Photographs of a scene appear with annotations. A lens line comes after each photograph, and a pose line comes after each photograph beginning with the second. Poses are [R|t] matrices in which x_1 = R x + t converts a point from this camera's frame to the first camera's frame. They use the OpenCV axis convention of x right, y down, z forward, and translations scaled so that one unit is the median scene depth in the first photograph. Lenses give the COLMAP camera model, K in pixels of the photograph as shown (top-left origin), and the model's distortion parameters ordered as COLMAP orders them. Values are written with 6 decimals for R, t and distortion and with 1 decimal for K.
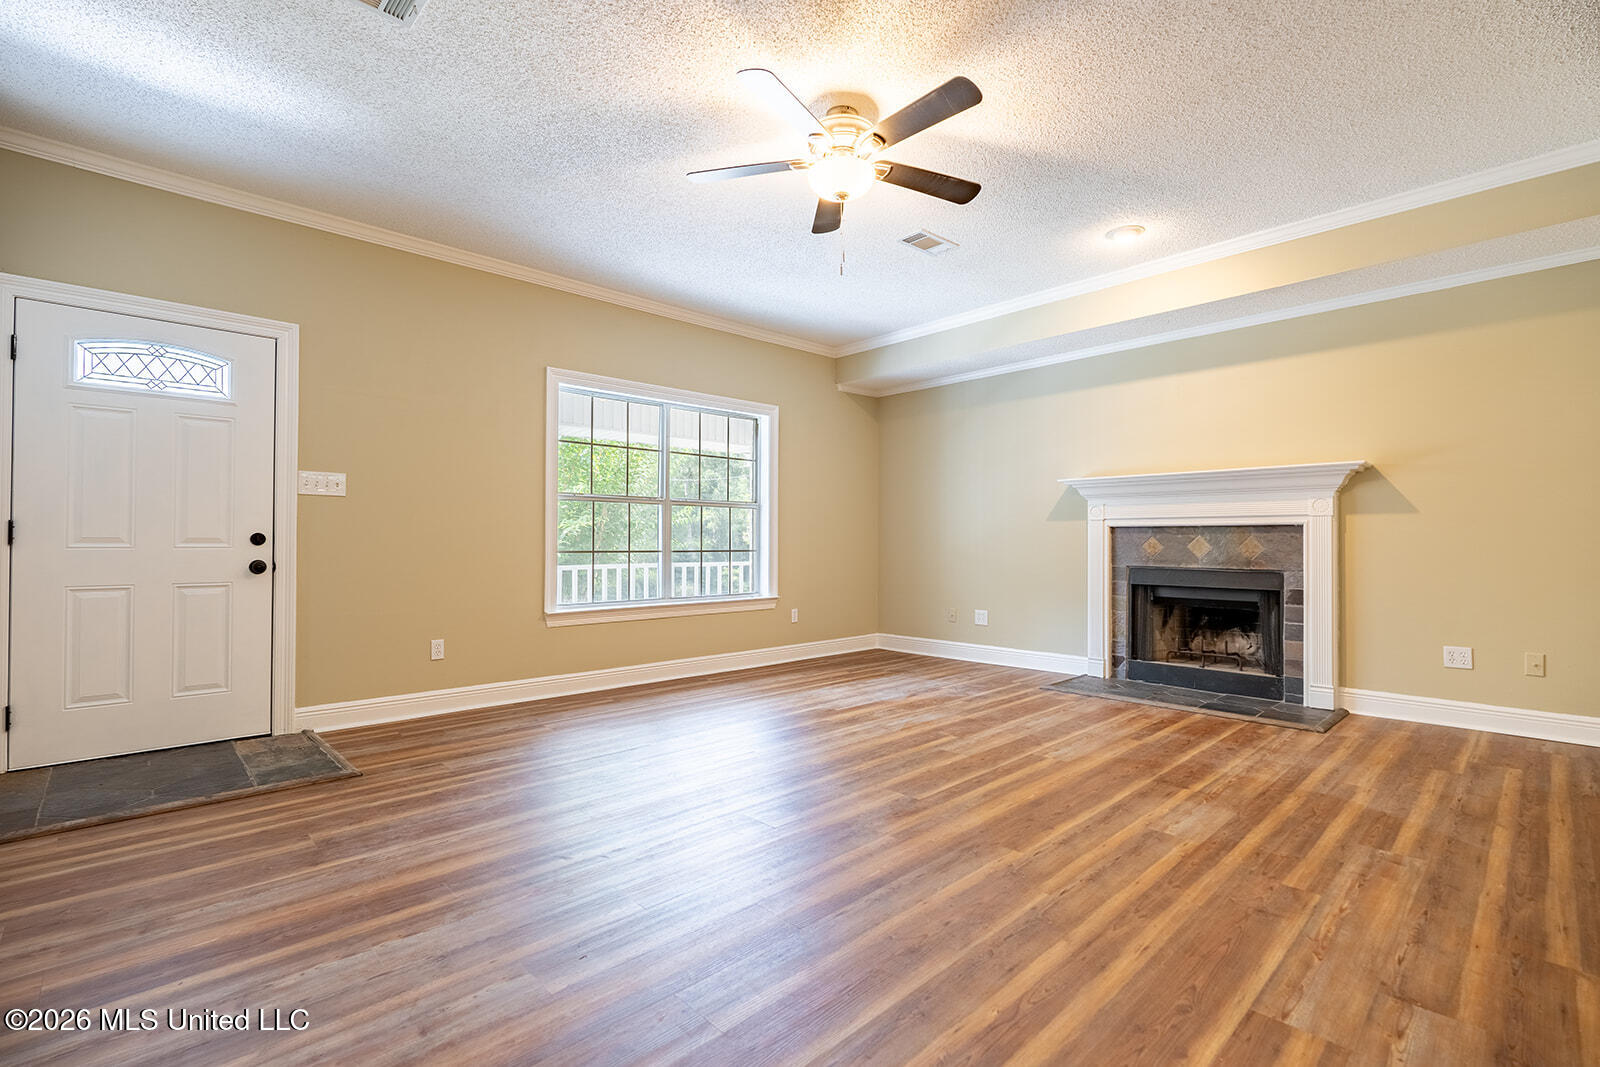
lens RADIAL K [[702.7, 0, 793.2], [0, 702.7, 534.7], [0, 0, 1]] dist [-0.003446, 0.000074]
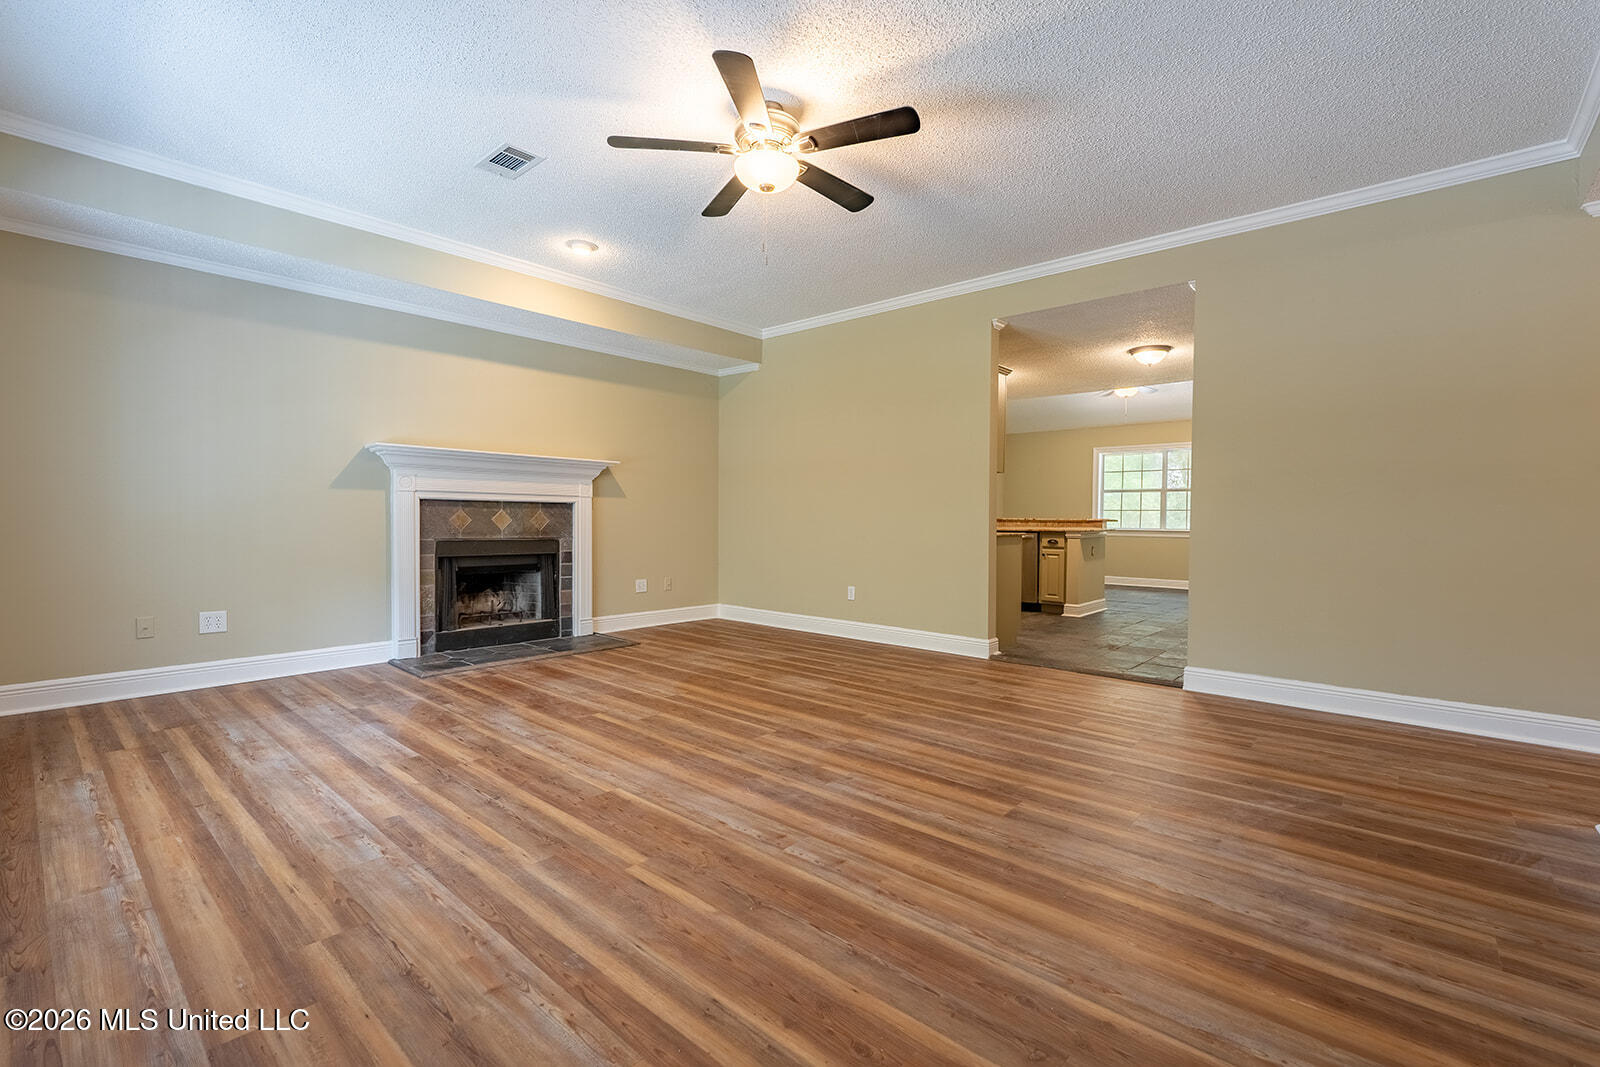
lens RADIAL K [[702.7, 0, 793.2], [0, 702.7, 534.7], [0, 0, 1]] dist [-0.003446, 0.000074]
pose [[-0.075272, -0.026556, 0.996809, -0.649107], [-0.019941, 0.999486, 0.025122, 0.003946], [-0.996964, -0.017986, -0.075763, 0.675844]]
